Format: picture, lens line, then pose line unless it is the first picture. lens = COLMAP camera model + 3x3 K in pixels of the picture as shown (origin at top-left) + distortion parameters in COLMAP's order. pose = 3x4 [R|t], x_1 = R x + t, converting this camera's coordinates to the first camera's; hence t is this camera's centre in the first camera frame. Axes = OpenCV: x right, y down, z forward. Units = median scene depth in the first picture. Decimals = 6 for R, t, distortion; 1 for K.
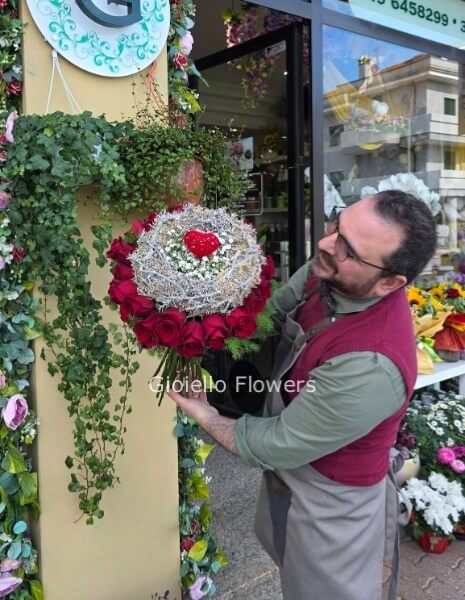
lens RADIAL K [[555.1, 0, 234.9], [0, 555.1, 253.1], [0, 0, 1]] dist [0.009622, 0.004660]
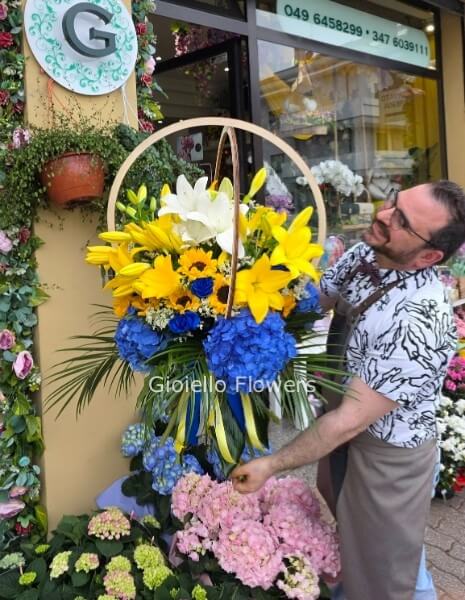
lens RADIAL K [[559.7, 0, 230.5], [0, 559.7, 206.3], [0, 0, 1]] dist [0.007555, 0.014767]
pose [[0.995219, -0.029600, 0.093079, -0.035920], [0.034432, 0.998118, -0.050743, 0.009865], [-0.091401, 0.053705, 0.994365, -0.271577]]
